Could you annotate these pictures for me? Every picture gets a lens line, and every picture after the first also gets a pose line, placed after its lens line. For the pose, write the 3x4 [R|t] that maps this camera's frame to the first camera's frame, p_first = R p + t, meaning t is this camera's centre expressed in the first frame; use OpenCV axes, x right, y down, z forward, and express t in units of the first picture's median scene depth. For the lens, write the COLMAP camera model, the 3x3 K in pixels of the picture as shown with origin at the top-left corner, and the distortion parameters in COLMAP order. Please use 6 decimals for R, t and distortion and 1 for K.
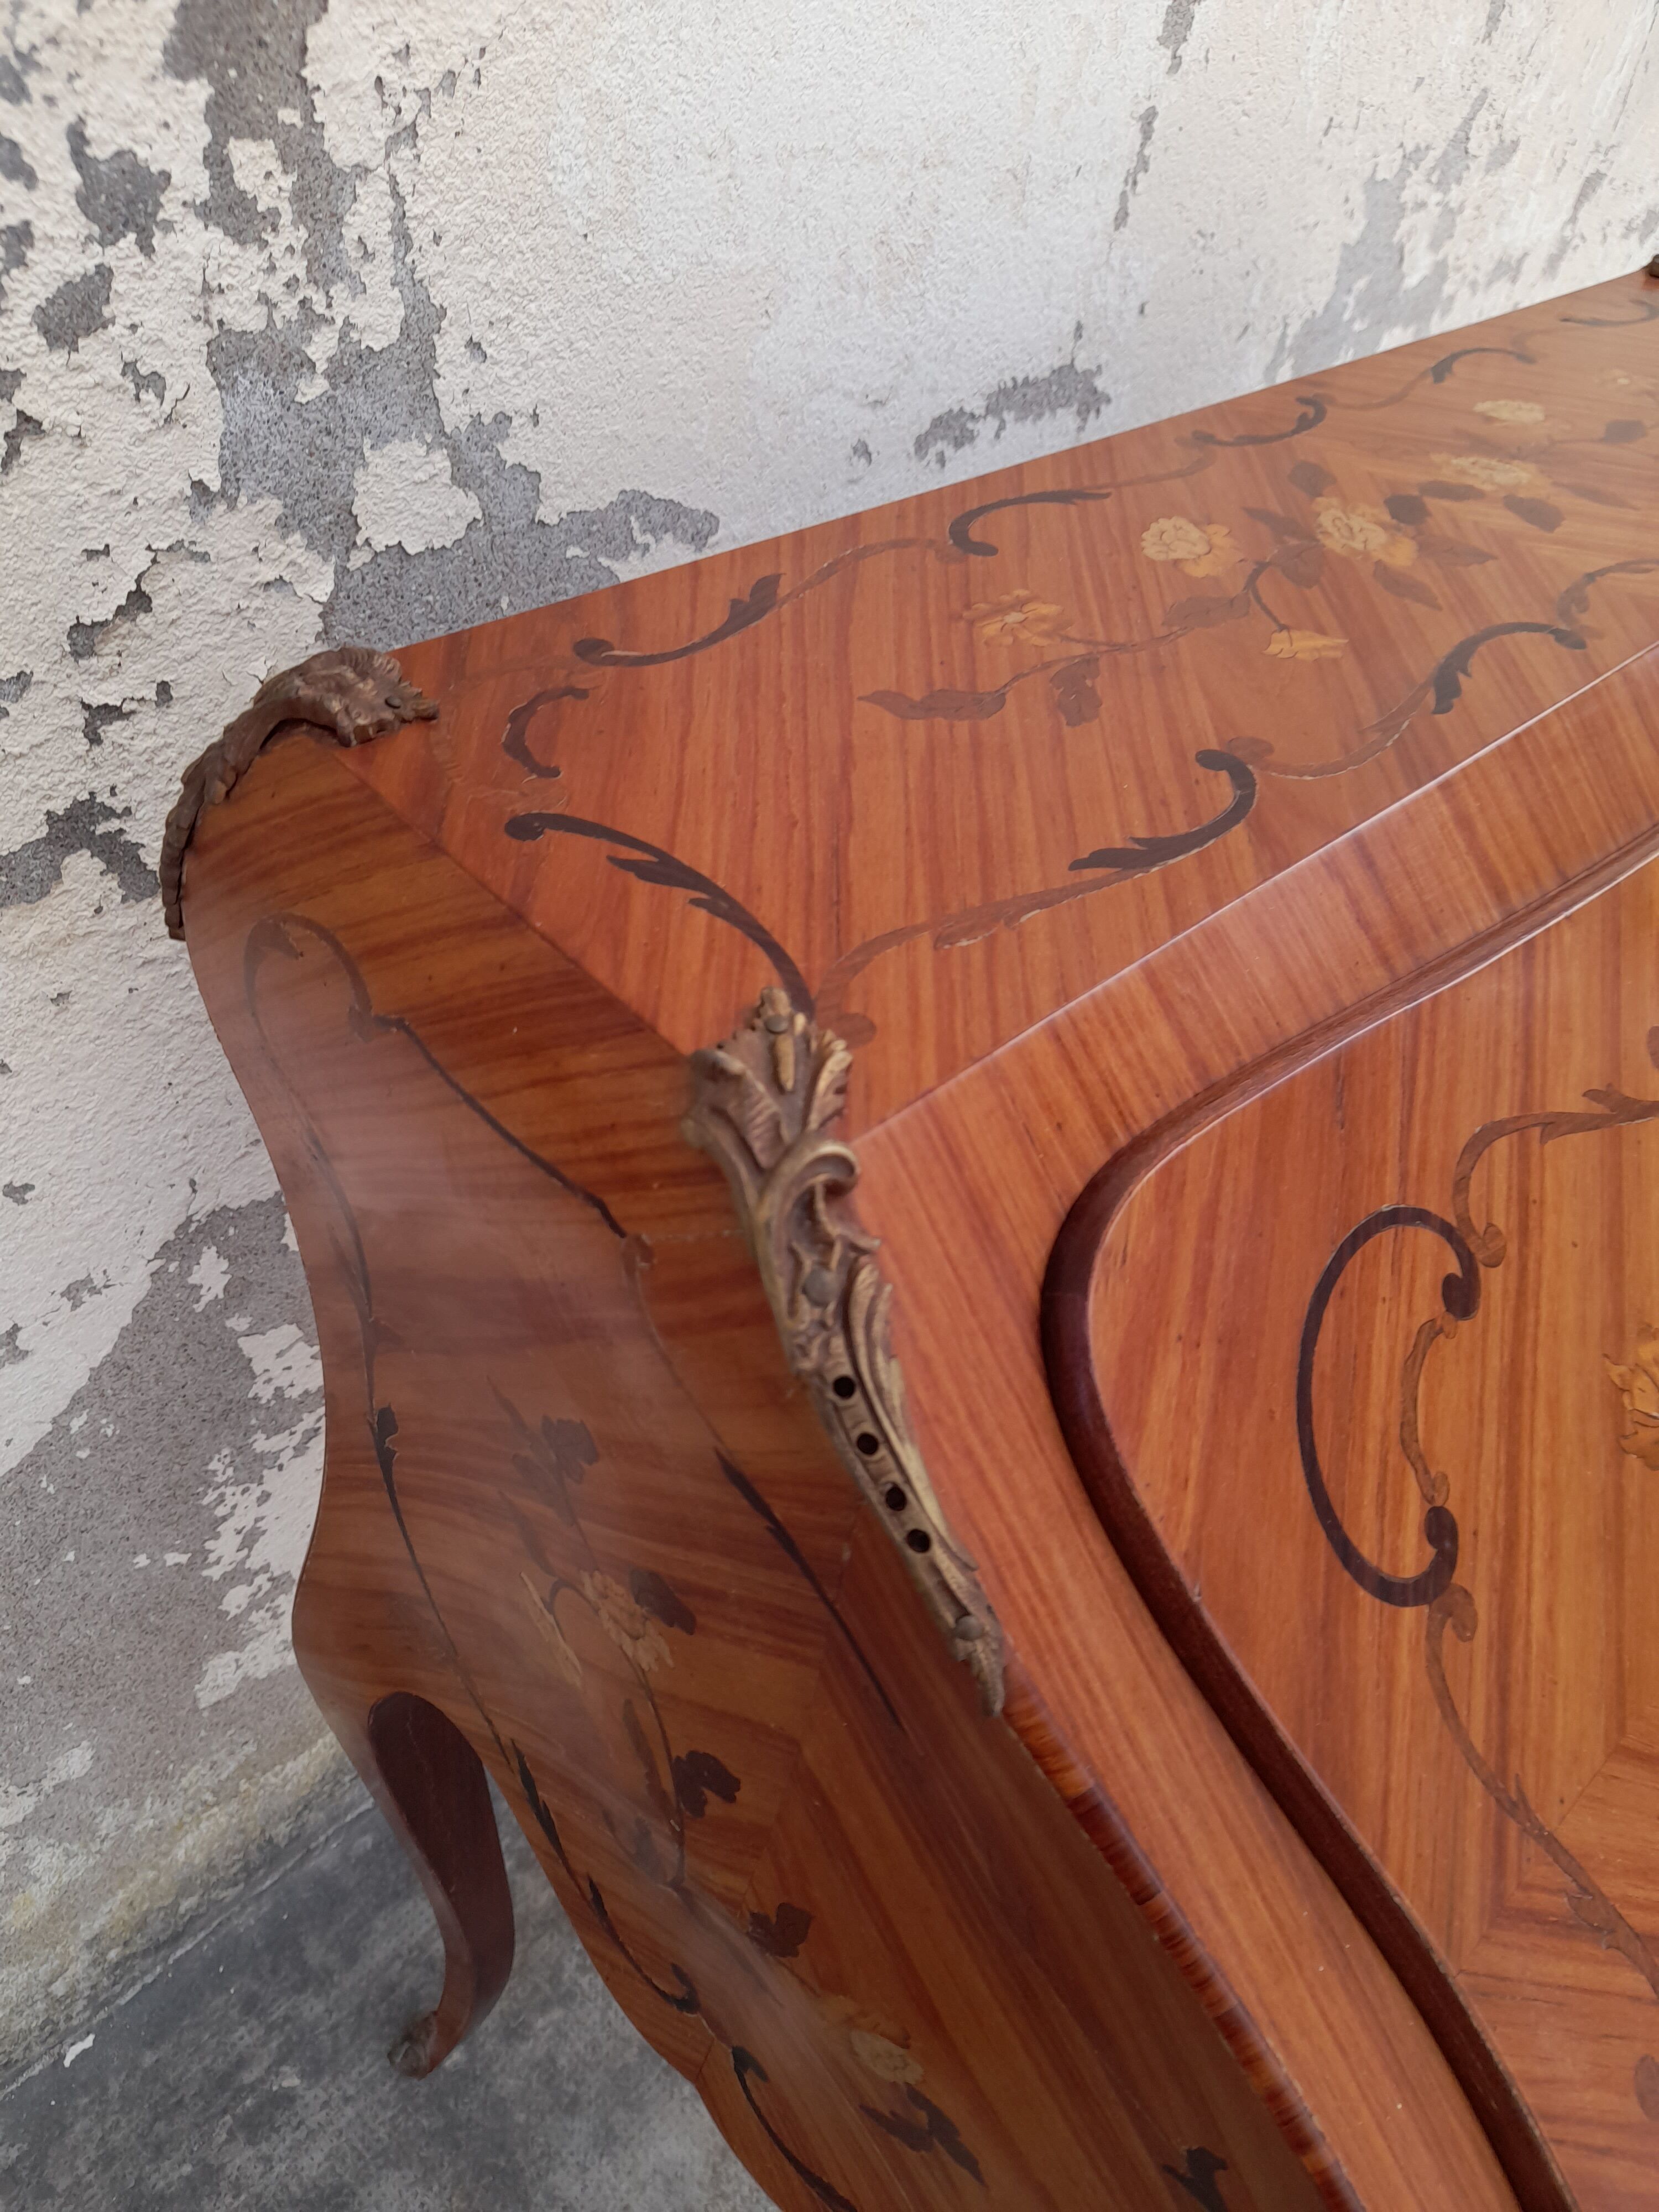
lens RADIAL K [[1641.0, 0, 809.1], [0, 1641.0, 1106.6], [0, 0, 1]] dist [0.031345, -0.044278]
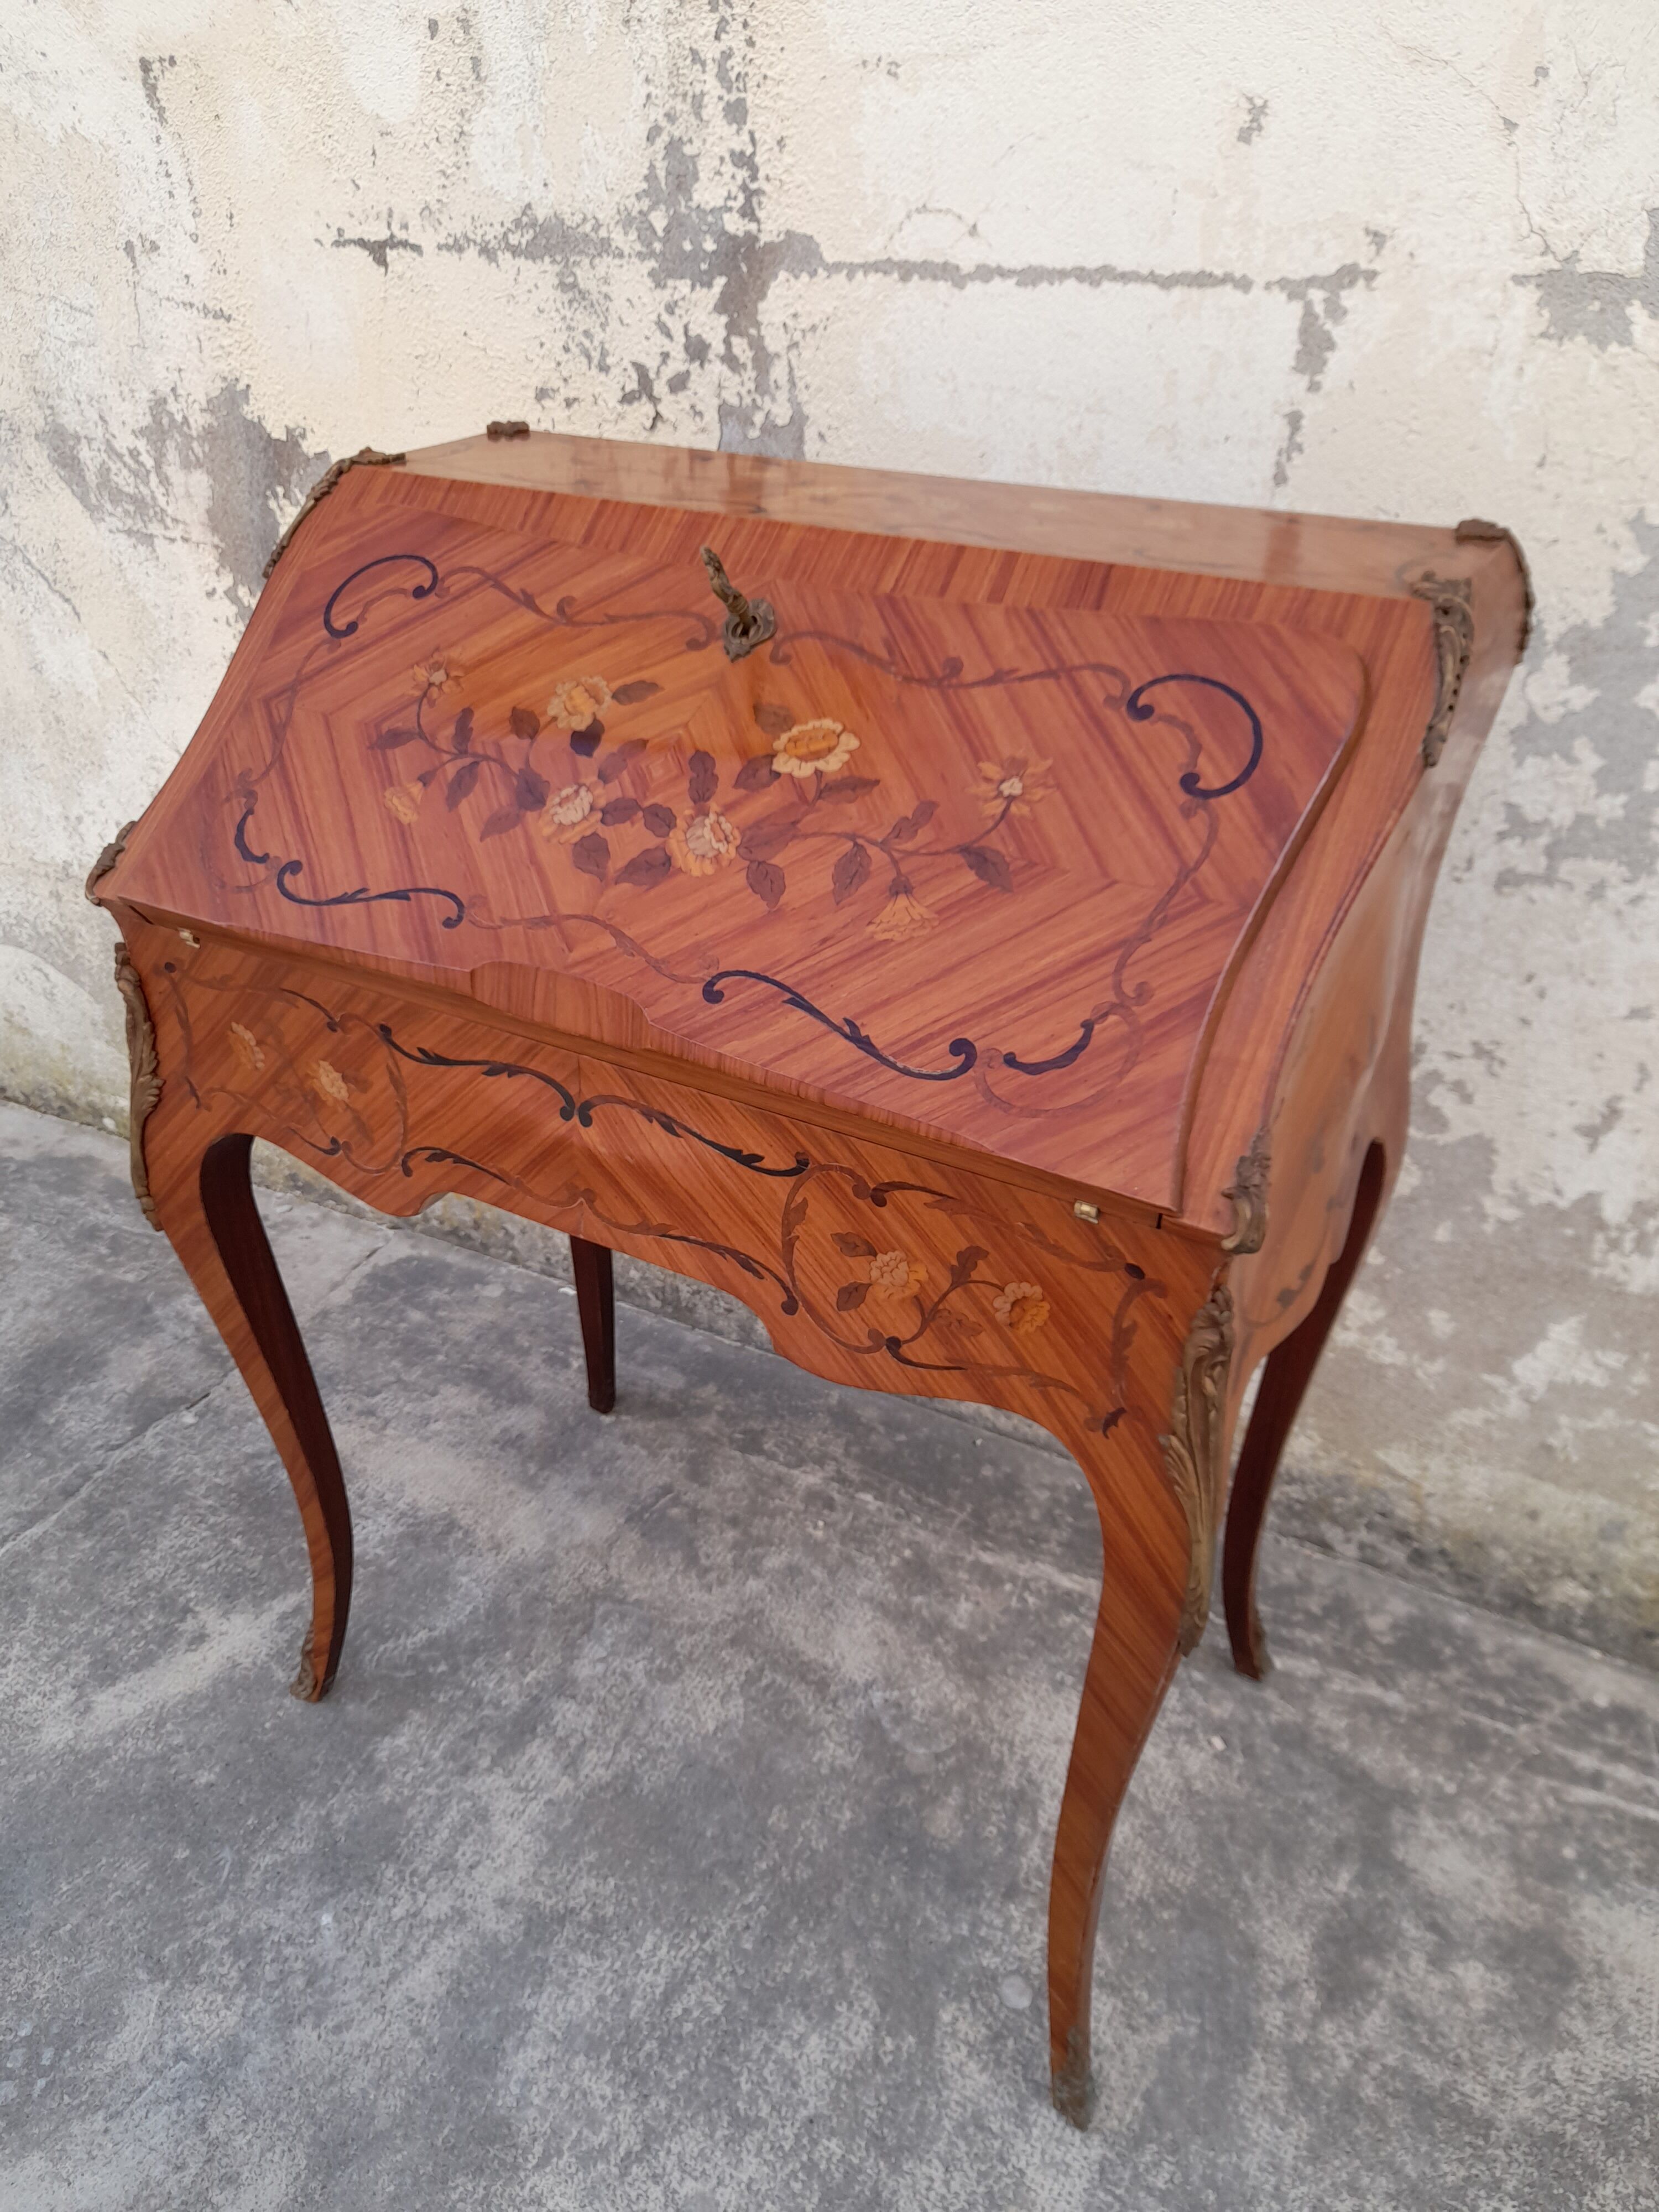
lens RADIAL K [[1641.0, 0, 809.1], [0, 1641.0, 1106.6], [0, 0, 1]] dist [0.031345, -0.044278]
pose [[0.278917, 0.375709, -0.883769, 1.911654], [-0.642768, 0.756783, 0.118867, 0.007048], [0.713481, 0.534905, 0.452573, 0.349058]]
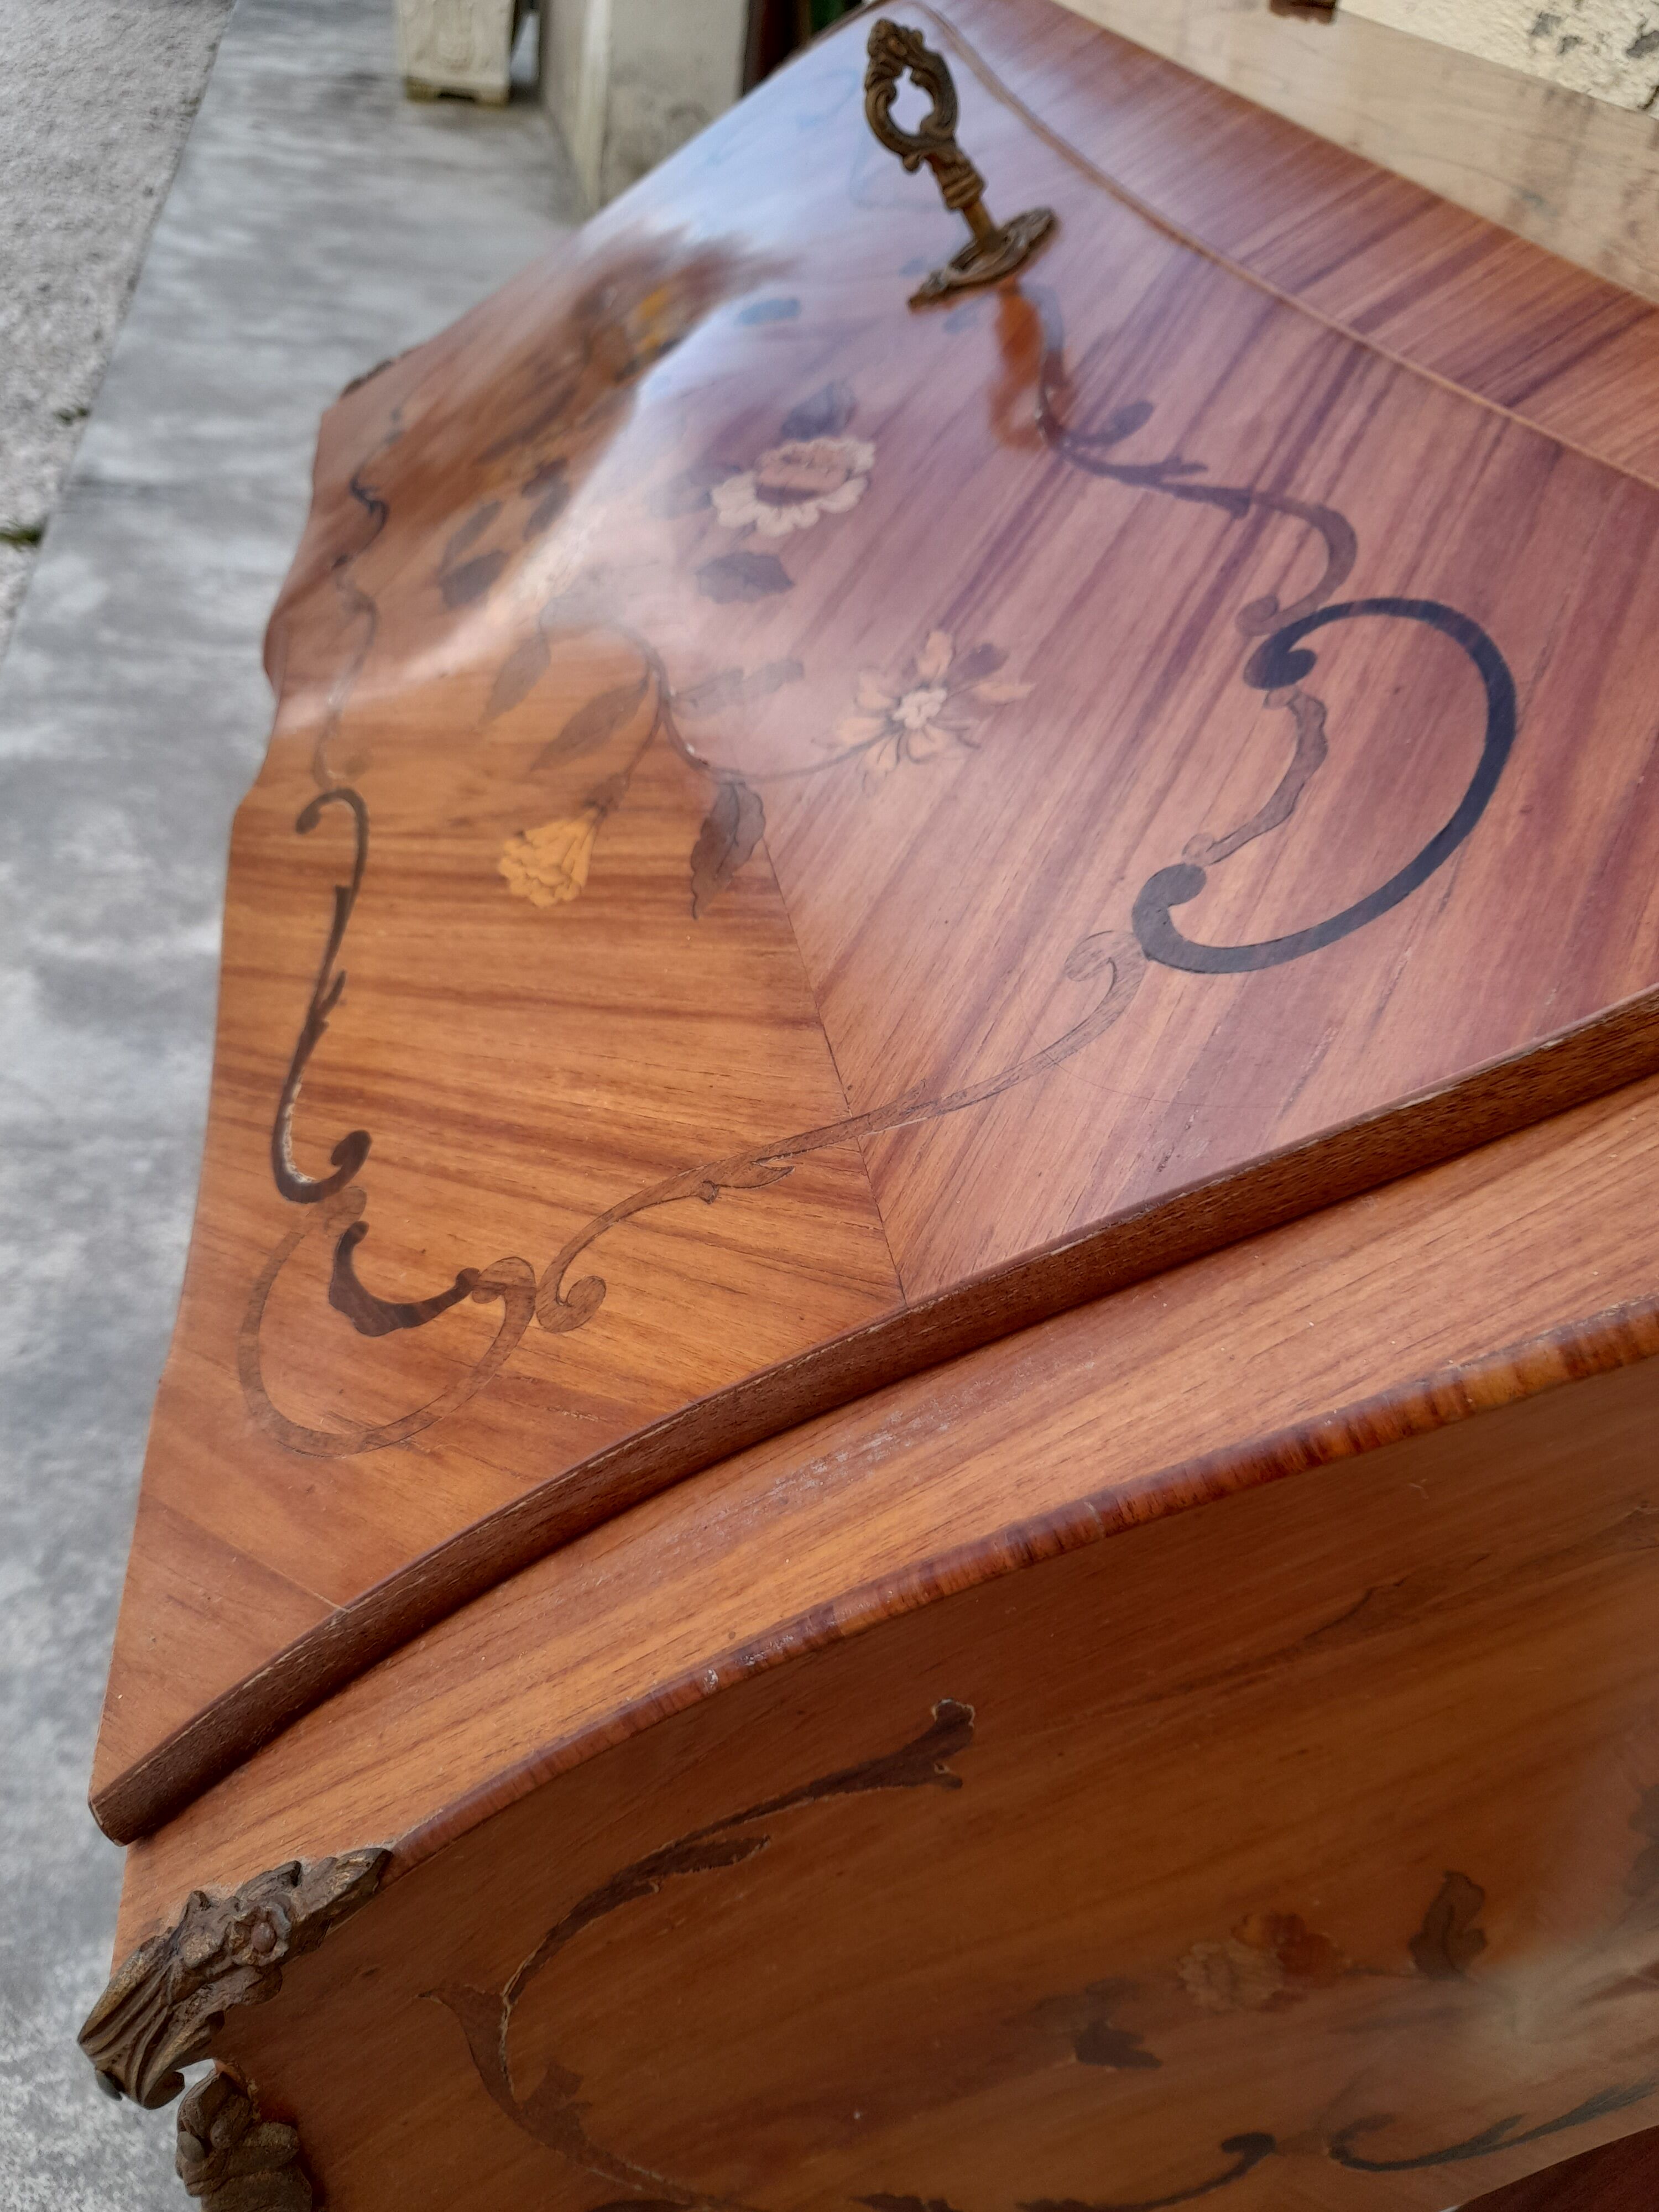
lens RADIAL K [[1690.6, 0, 796.0], [0, 1690.6, 1100.3], [0, 0, 1]] dist [0.027253, -0.041545]
pose [[-0.545493, 0.344502, -0.764039, 1.179419], [-0.712162, 0.290112, 0.639265, -0.396483], [0.441886, 0.892834, 0.087087, 0.954774]]
